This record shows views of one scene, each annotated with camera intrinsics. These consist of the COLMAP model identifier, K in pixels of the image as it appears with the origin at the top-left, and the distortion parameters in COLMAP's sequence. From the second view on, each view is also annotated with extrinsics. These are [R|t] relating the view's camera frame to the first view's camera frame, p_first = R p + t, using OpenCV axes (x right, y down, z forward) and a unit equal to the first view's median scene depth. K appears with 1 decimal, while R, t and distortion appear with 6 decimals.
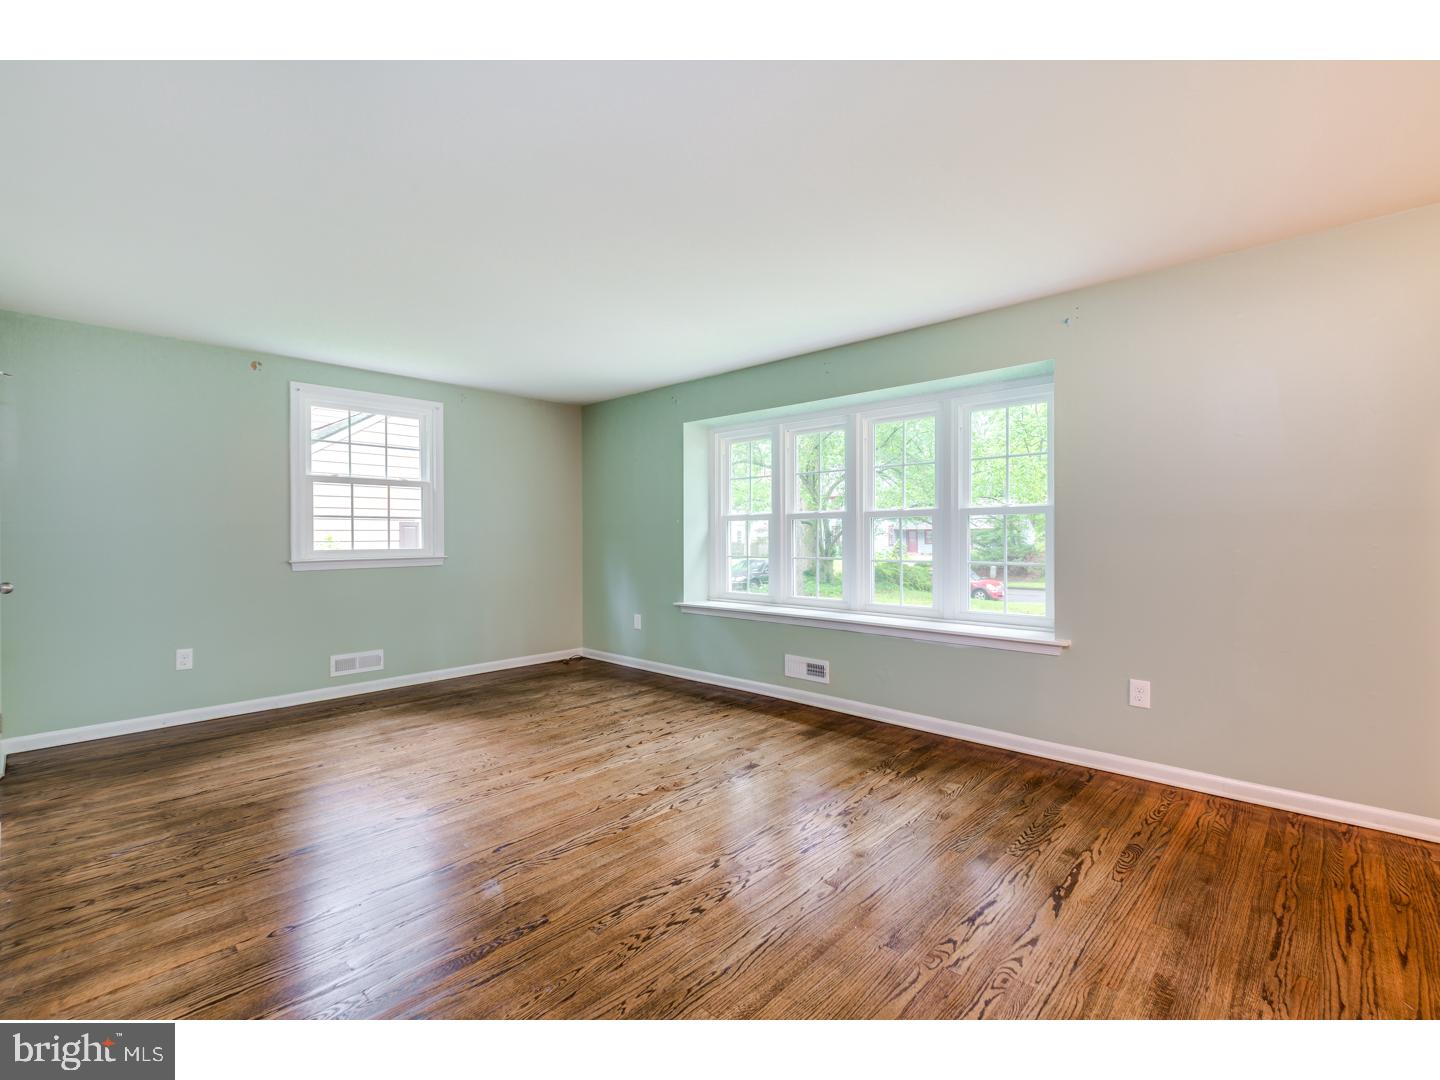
lens RADIAL K [[647.1, 0, 715.8], [0, 647.1, 538.0], [0, 0, 1]] dist [-0.012205, -0.000117]
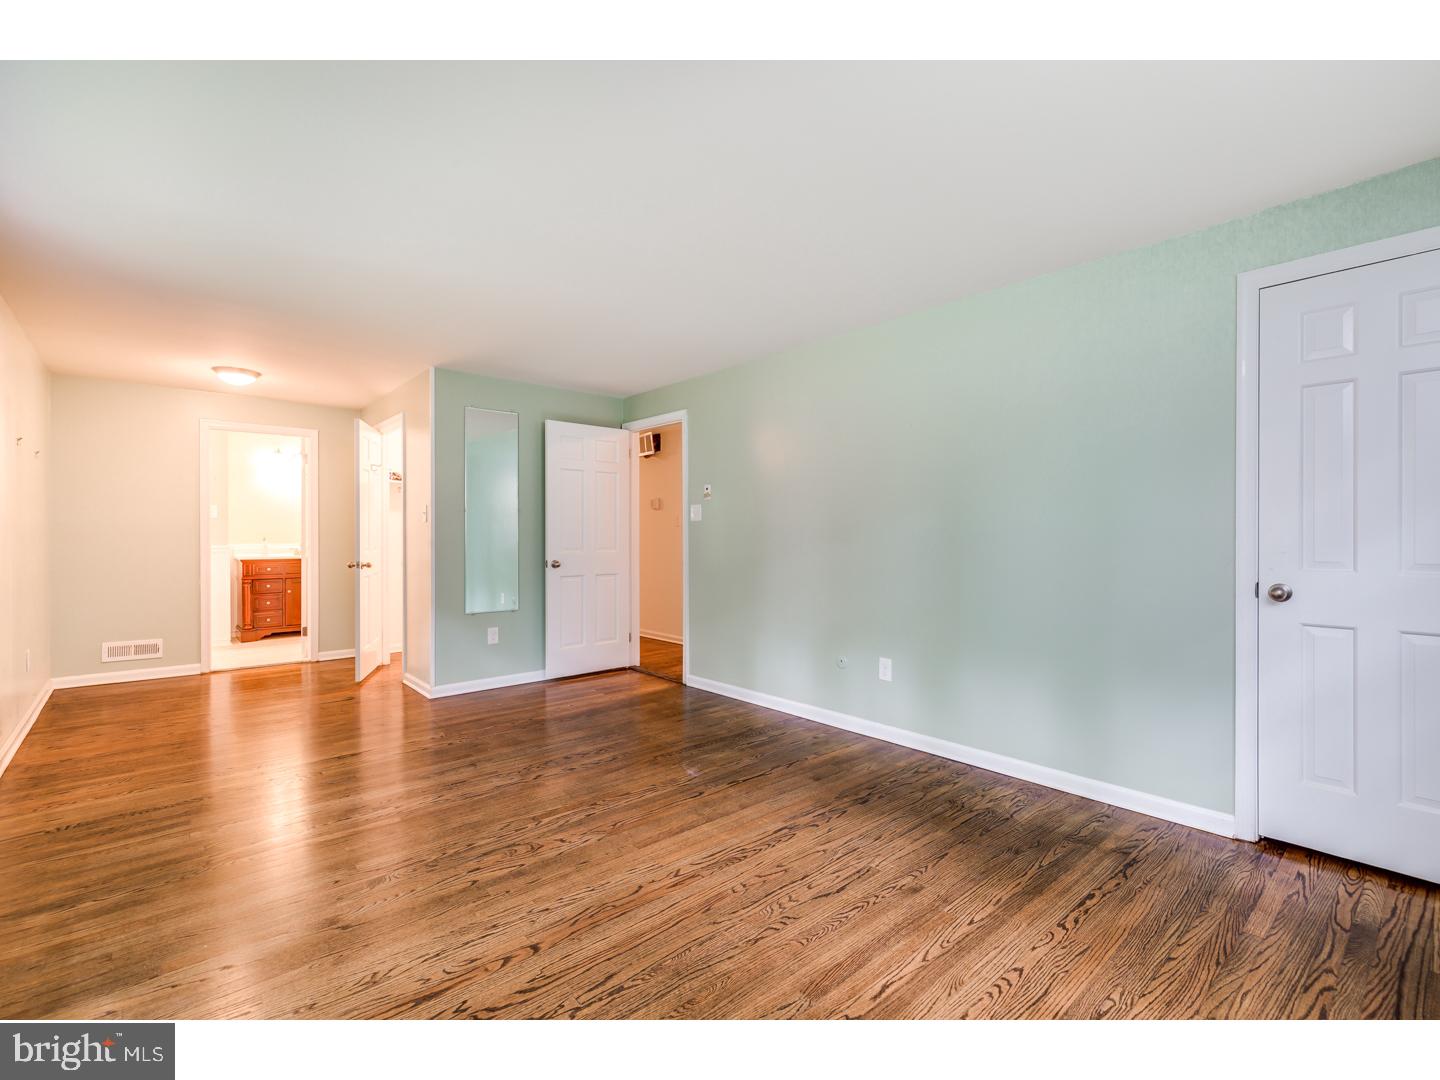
lens RADIAL K [[647.1, 0, 715.8], [0, 647.1, 538.0], [0, 0, 1]] dist [-0.012205, -0.000117]
pose [[-0.995127, 0.002602, 0.098566, -0.439516], [0.003535, 0.999951, 0.009291, -0.011459], [-0.098537, 0.009595, -0.995087, 1.989763]]
